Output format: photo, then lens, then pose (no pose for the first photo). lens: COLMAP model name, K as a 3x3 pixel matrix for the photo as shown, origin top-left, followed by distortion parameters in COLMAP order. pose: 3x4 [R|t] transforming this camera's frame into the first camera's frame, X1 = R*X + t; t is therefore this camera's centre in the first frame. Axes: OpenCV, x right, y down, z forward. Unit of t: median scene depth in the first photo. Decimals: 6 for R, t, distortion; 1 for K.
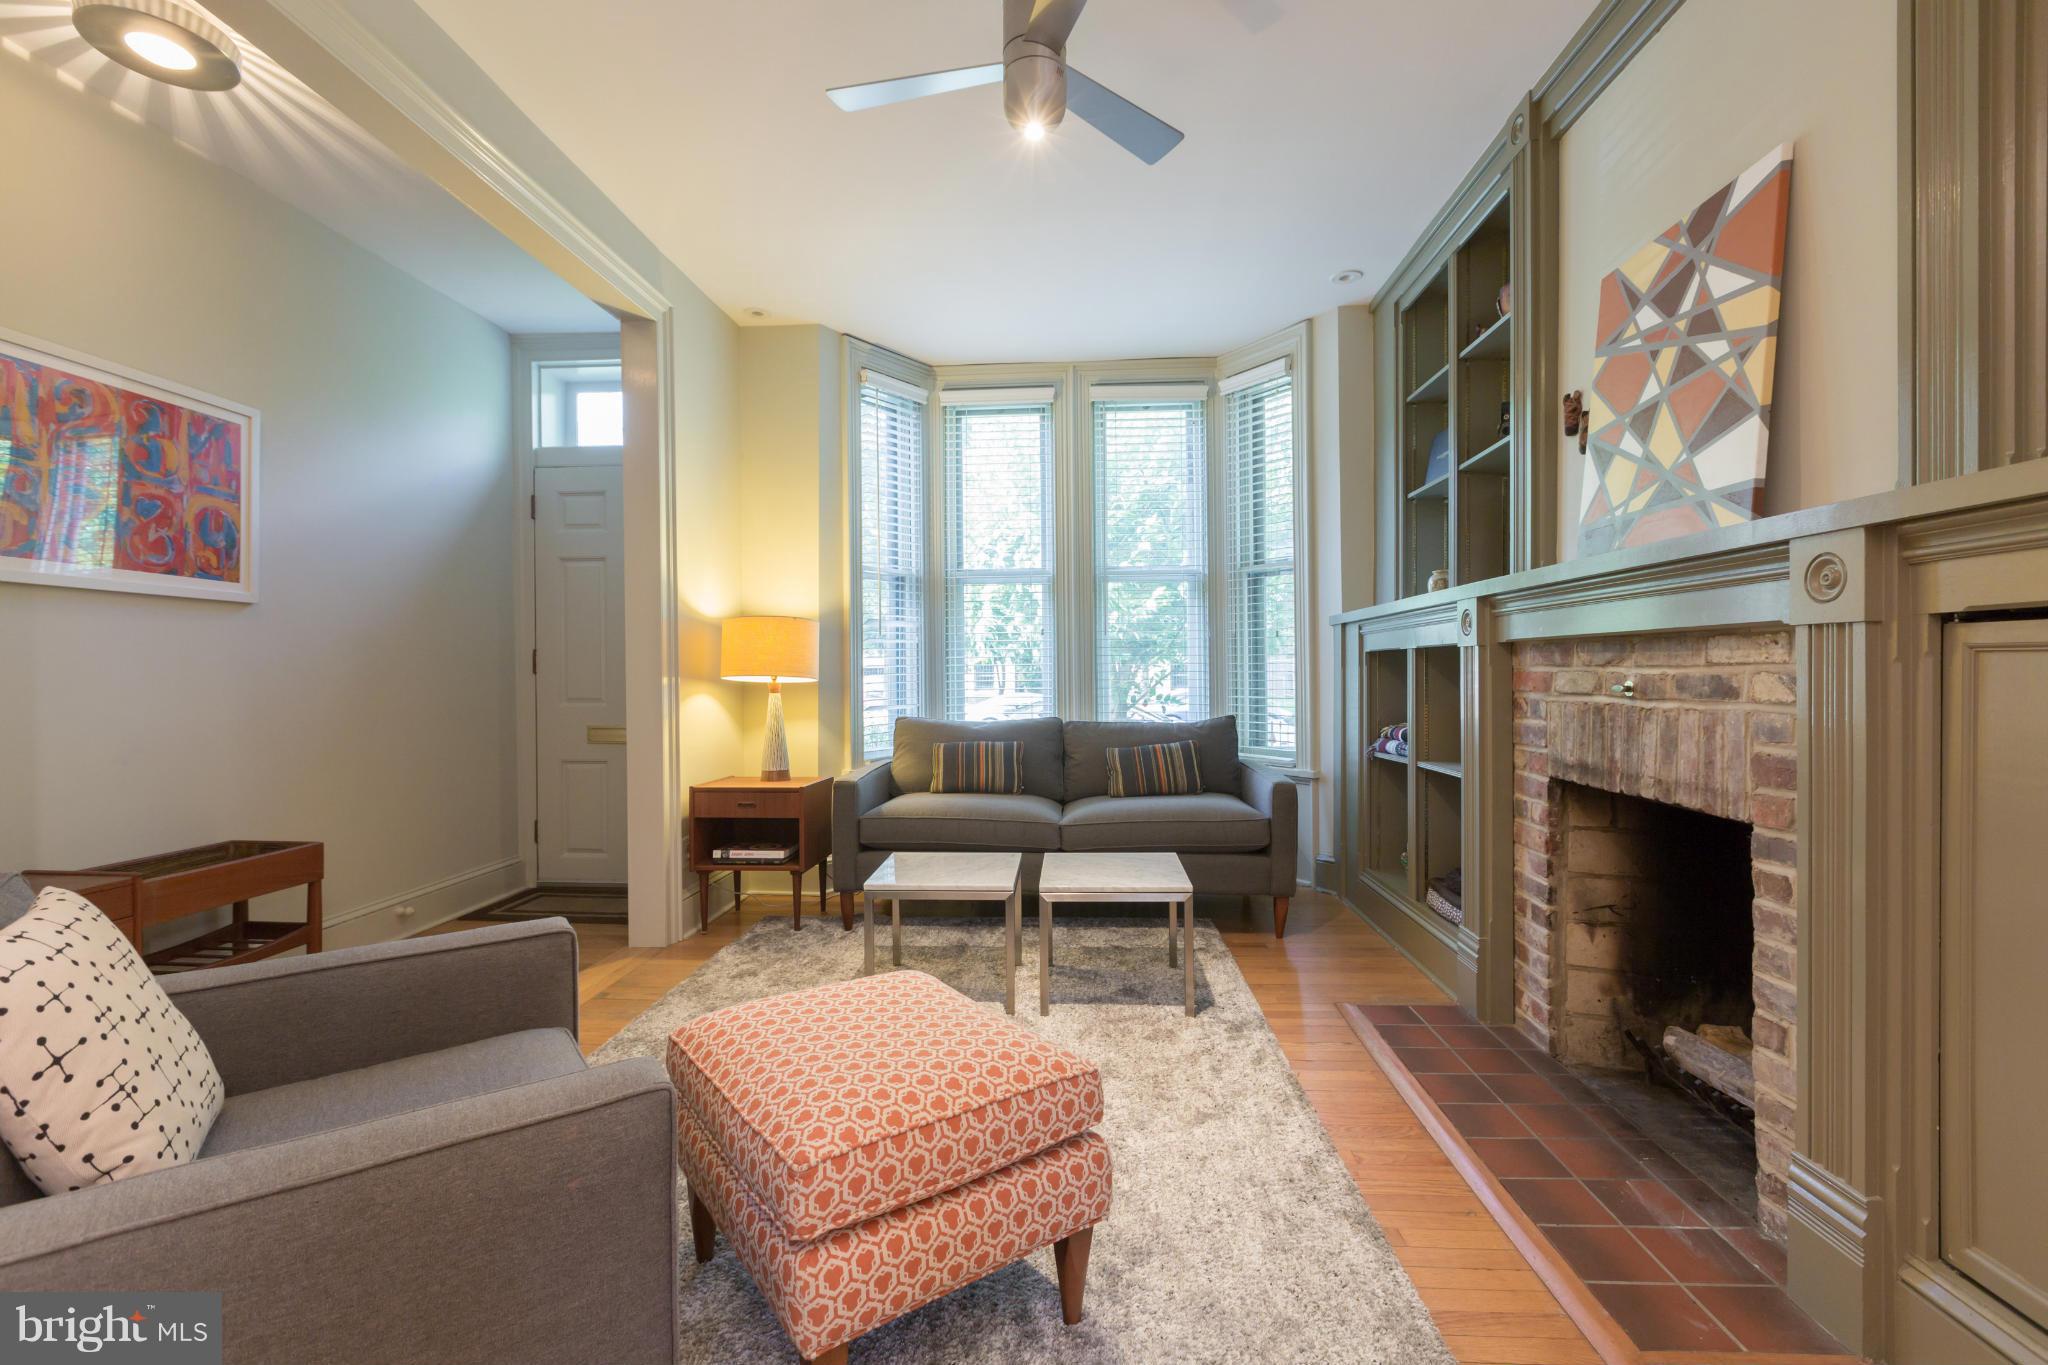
lens RADIAL K [[917.8, 0, 1022.5], [0, 917.8, 679.0], [0, 0, 1]] dist [0.002479, 0.000405]
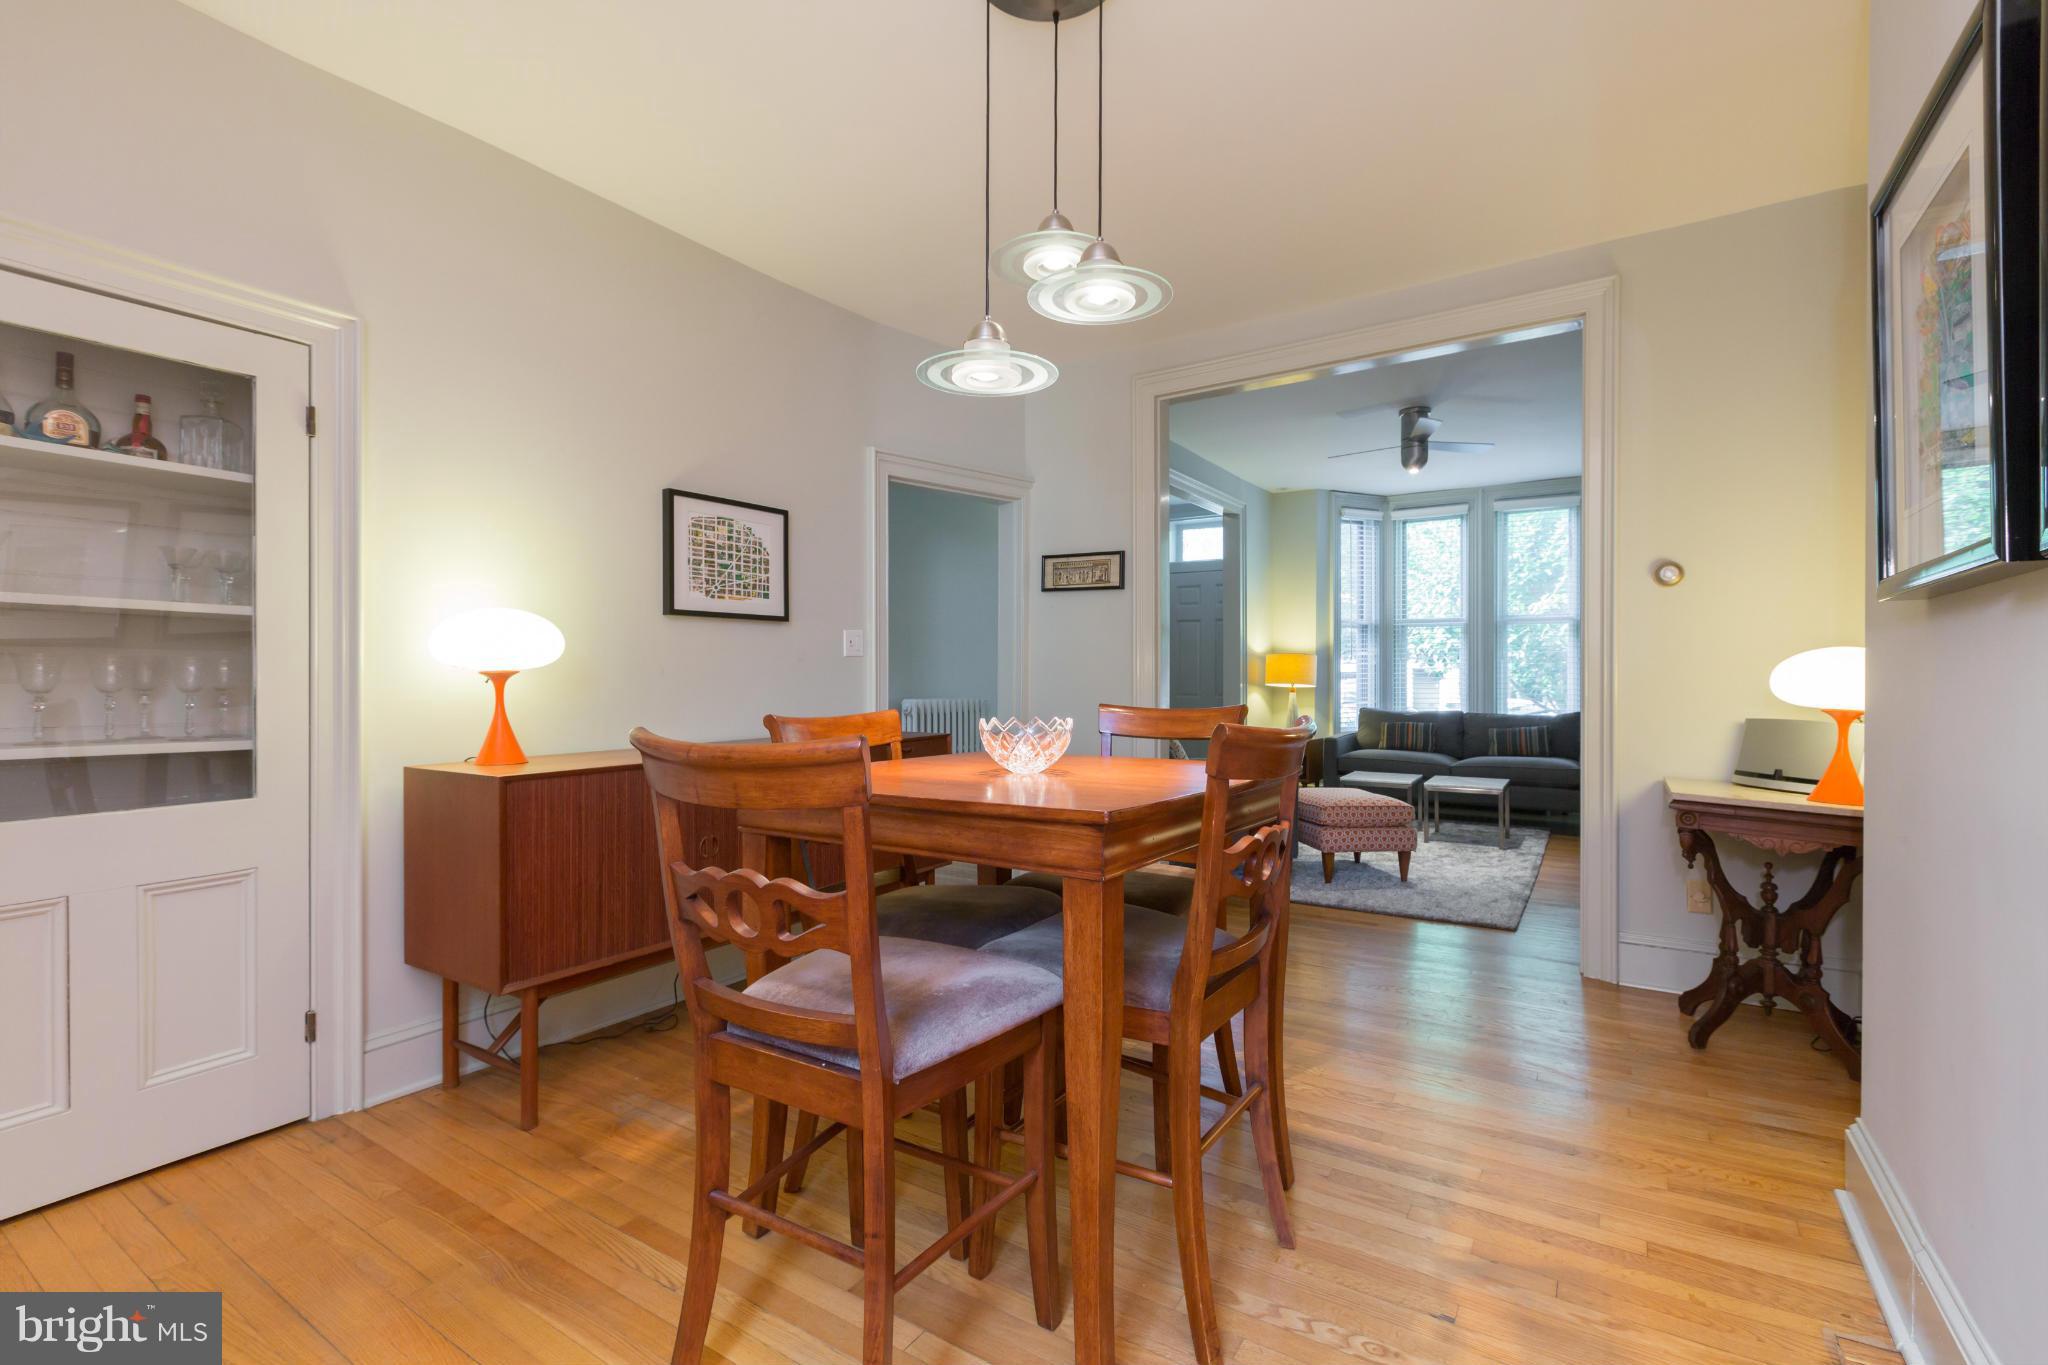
lens RADIAL K [[917.8, 0, 1022.5], [0, 917.8, 679.0], [0, 0, 1]] dist [0.002479, 0.000405]
pose [[0.874845, 0.010988, -0.484277, 0.137615], [-0.010652, 0.999937, 0.003445, -0.011418], [0.484285, 0.002145, 0.874908, -0.795928]]
